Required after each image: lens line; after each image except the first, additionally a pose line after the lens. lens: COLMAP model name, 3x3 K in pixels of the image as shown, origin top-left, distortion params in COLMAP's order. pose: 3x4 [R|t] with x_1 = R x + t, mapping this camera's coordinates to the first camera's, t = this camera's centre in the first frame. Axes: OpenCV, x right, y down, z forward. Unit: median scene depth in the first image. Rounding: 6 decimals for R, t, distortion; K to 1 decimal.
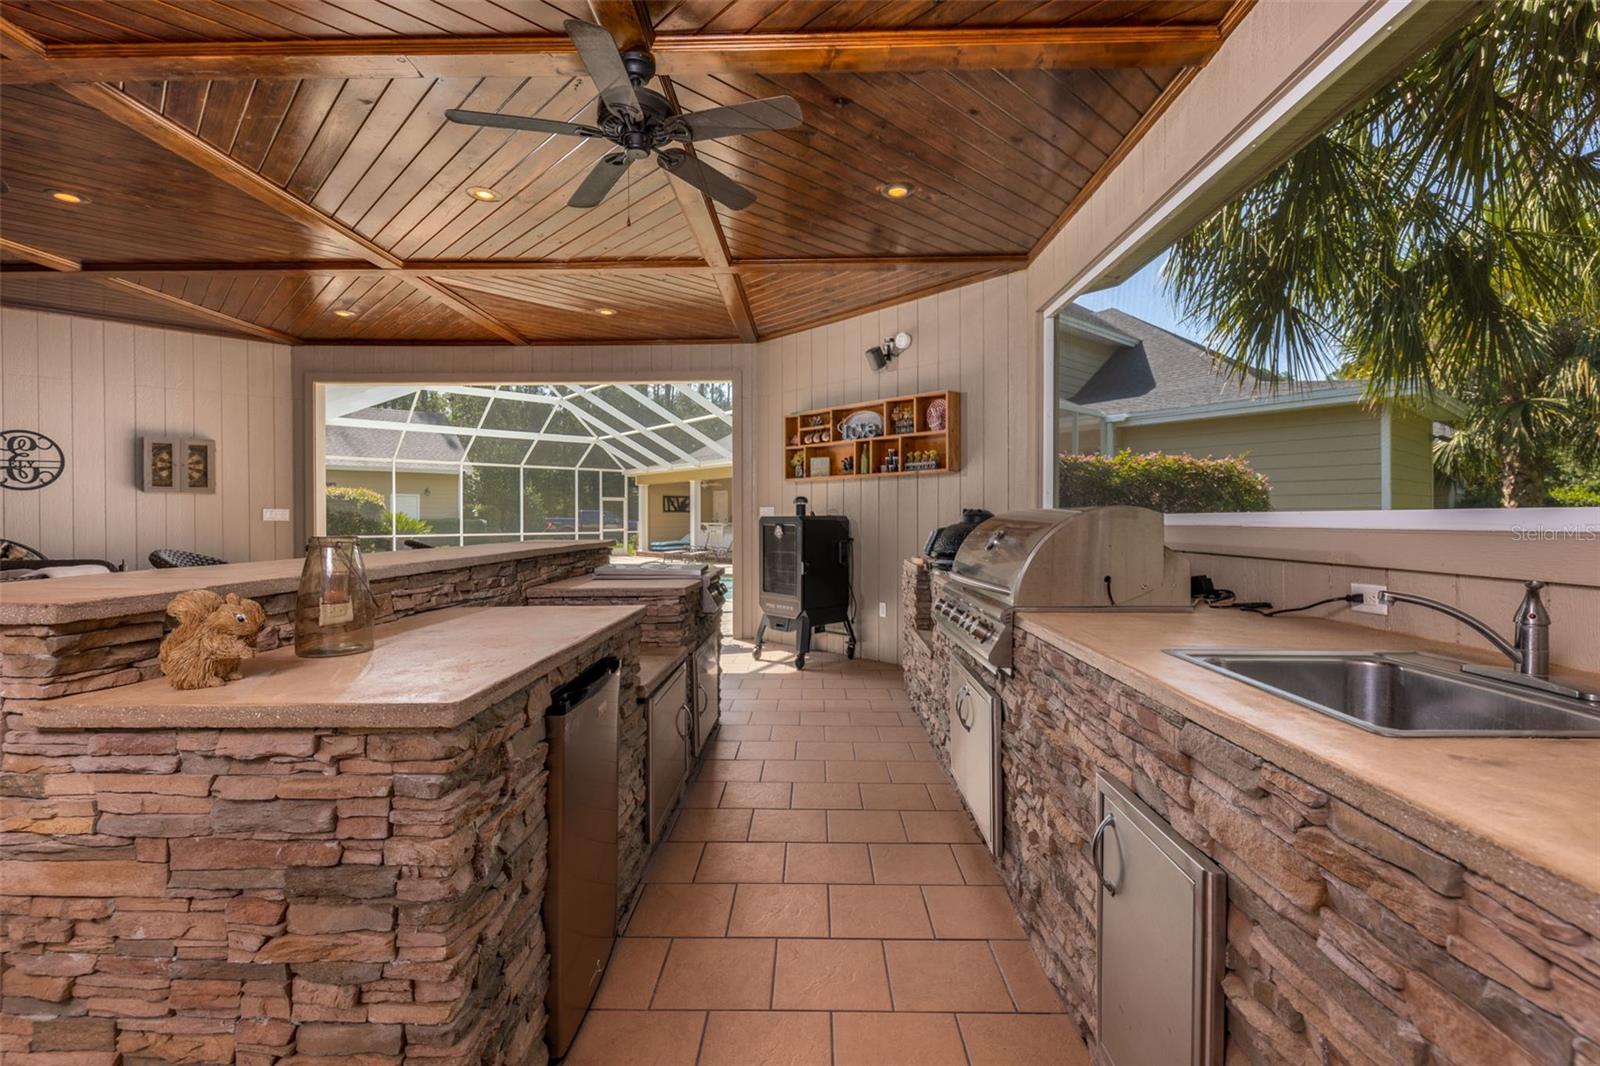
lens RADIAL K [[729.0, 0, 803.5], [0, 729.0, 521.7], [0, 0, 1]] dist [-0.000261, -0.000381]
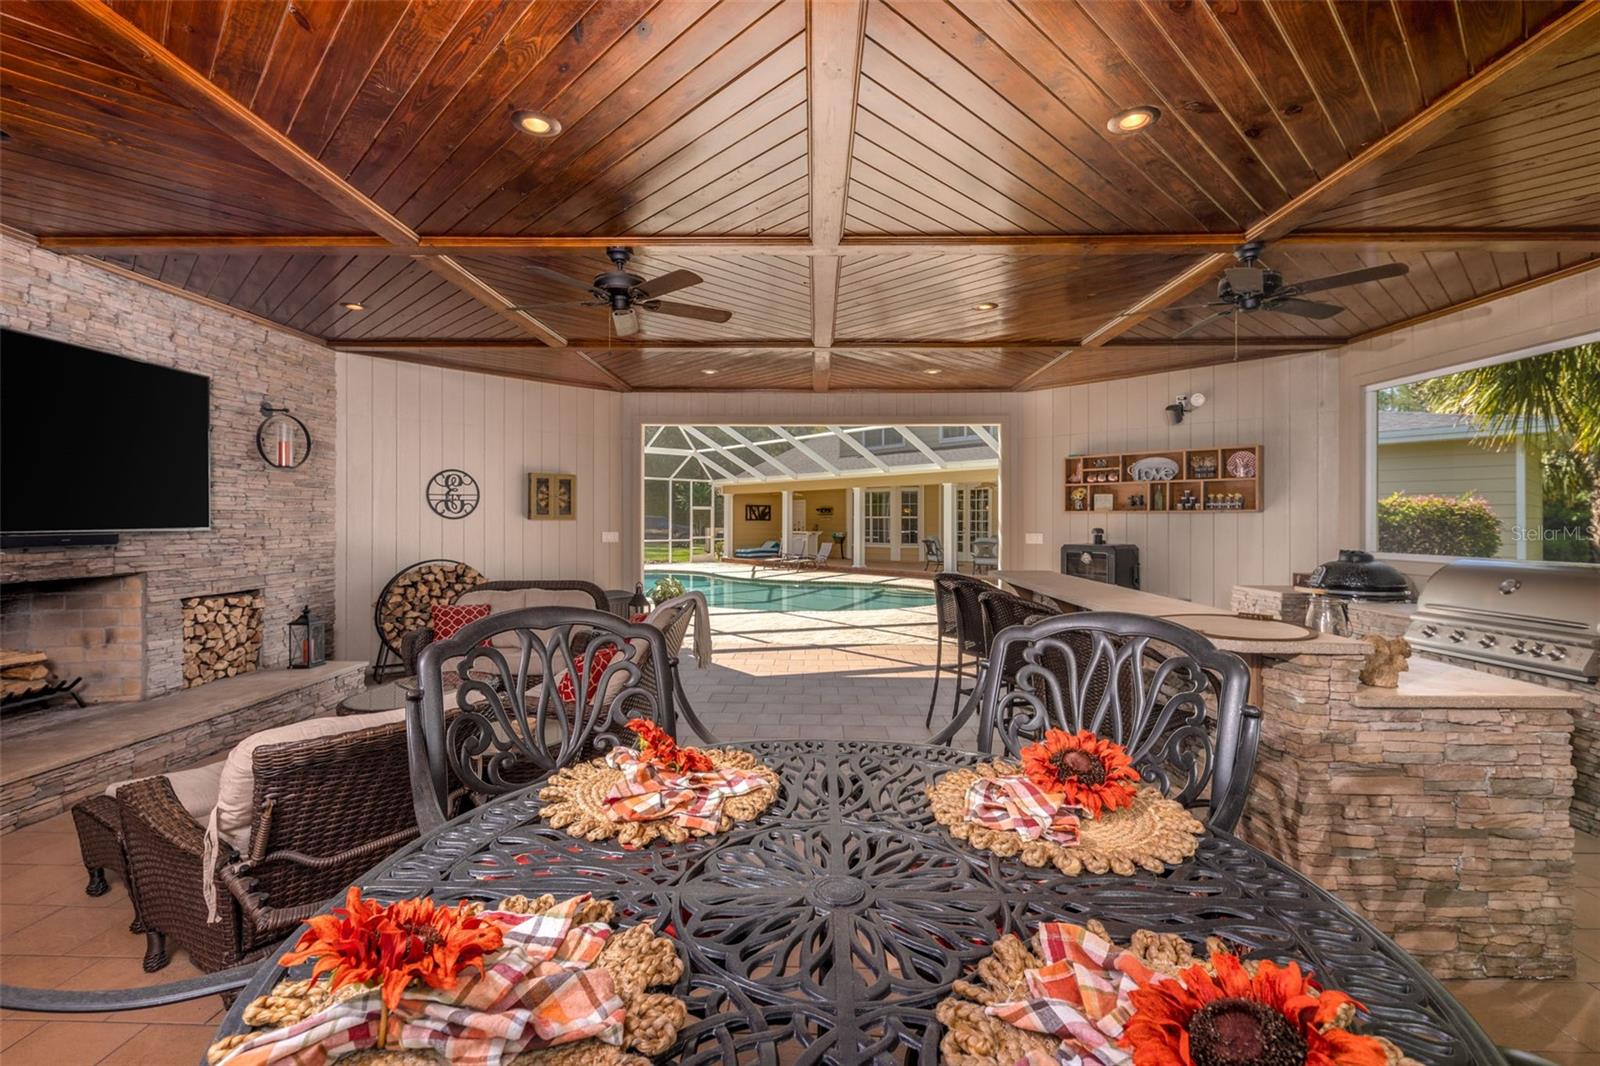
lens RADIAL K [[723.5, 0, 797.7], [0, 723.5, 518.3], [0, 0, 1]] dist [0.004463, 0.000042]
pose [[0.999980, 0.006058, -0.001536, -0.500387], [-0.006069, 0.999957, -0.007048, -0.039718], [0.001493, 0.007058, 0.999974, -0.187886]]
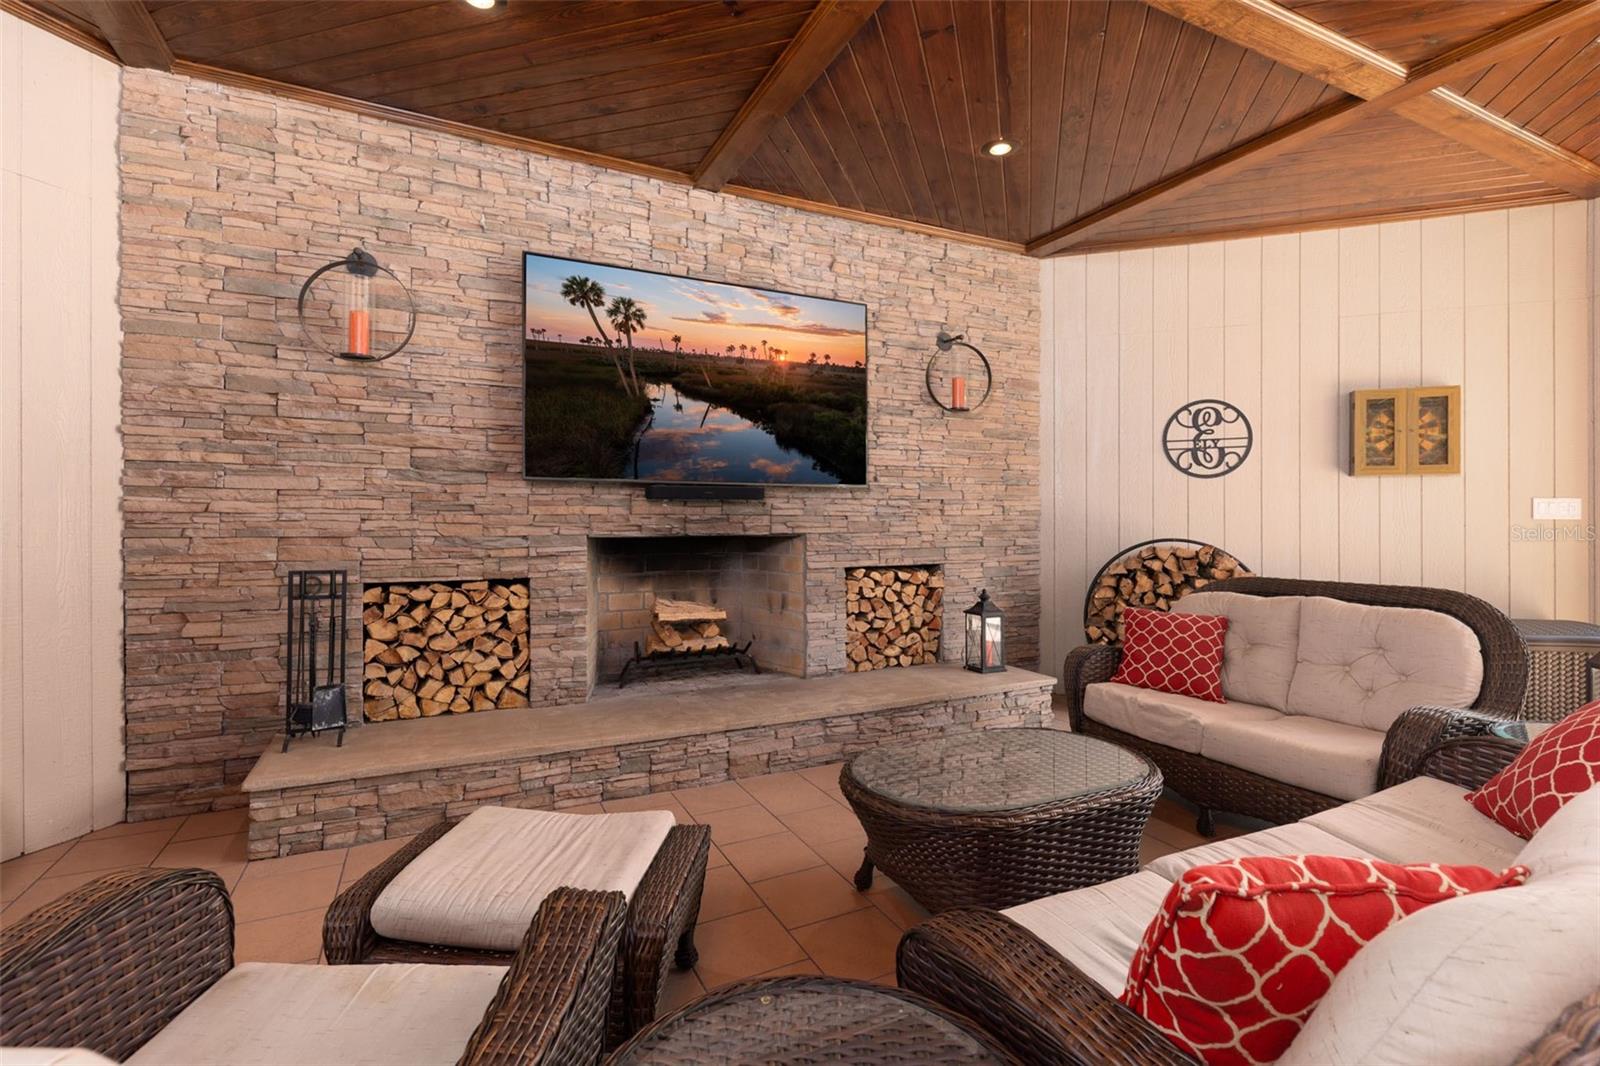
lens RADIAL K [[723.5, 0, 797.7], [0, 723.5, 518.3], [0, 0, 1]] dist [0.004463, 0.000042]
pose [[0.461093, 0.005498, -0.887335, -0.590658], [-0.007714, 0.999968, 0.002187, 0.000429], [0.887318, 0.005836, 0.461121, 0.267094]]
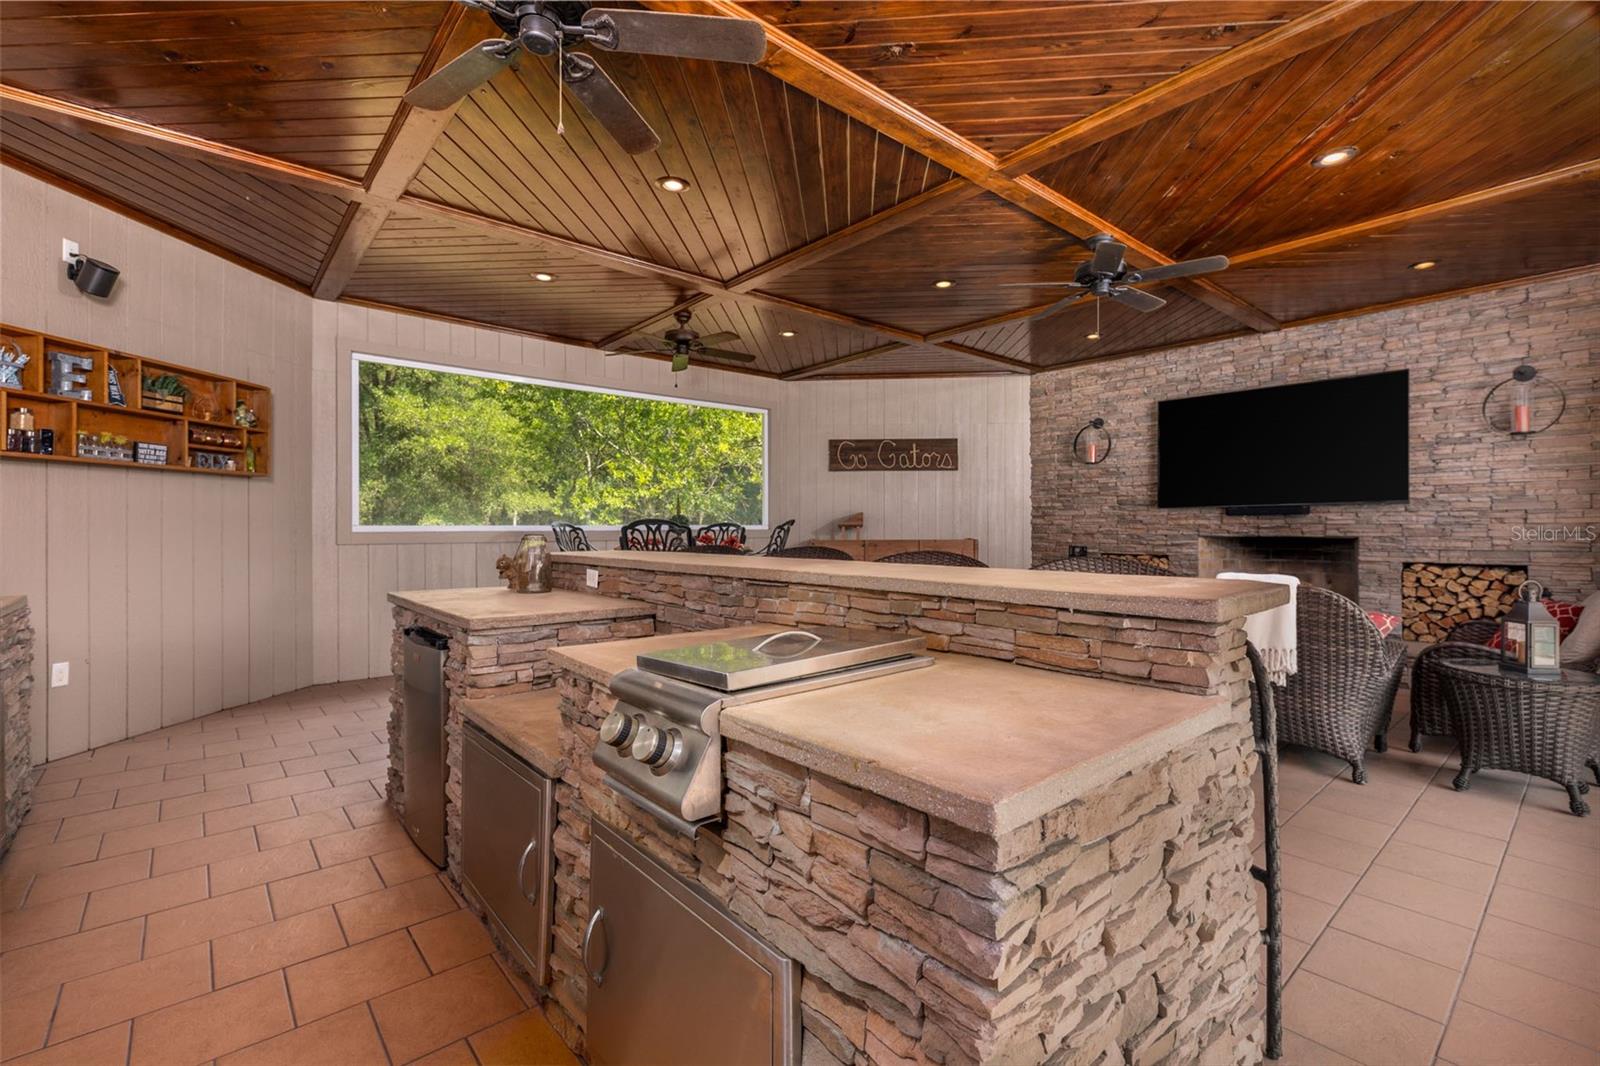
lens RADIAL K [[687.0, 0, 796.3], [0, 687.0, 527.9], [0, 0, 1]] dist [0.011796, 0.000127]
pose [[-0.743321, 0.008482, -0.668881, 0.028878], [0.002159, 0.999945, 0.010281, -0.007137], [0.668931, 0.006198, -0.743298, 0.787498]]
